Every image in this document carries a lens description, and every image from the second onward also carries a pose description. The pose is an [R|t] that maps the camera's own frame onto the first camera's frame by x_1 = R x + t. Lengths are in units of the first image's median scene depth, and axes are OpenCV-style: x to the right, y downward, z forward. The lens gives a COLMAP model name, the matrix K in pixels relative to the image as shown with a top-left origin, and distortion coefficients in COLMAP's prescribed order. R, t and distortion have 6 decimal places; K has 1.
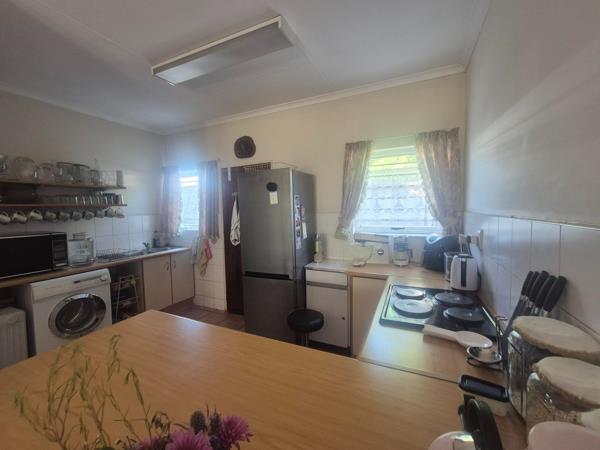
lens RADIAL K [[248.4, 0, 298.6], [0, 248.4, 222.4], [0, 0, 1]] dist [-0.000526, 0.000010]
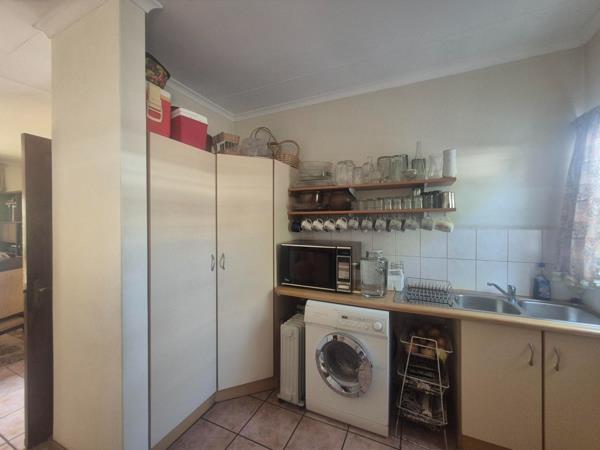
lens RADIAL K [[248.4, 0, 298.6], [0, 248.4, 222.4], [0, 0, 1]] dist [-0.000526, 0.000010]
pose [[-0.004284, 0.029464, -0.999557, -0.138895], [-0.051972, 0.998208, 0.029647, -0.041132], [0.998639, 0.052076, -0.002745, 0.681879]]
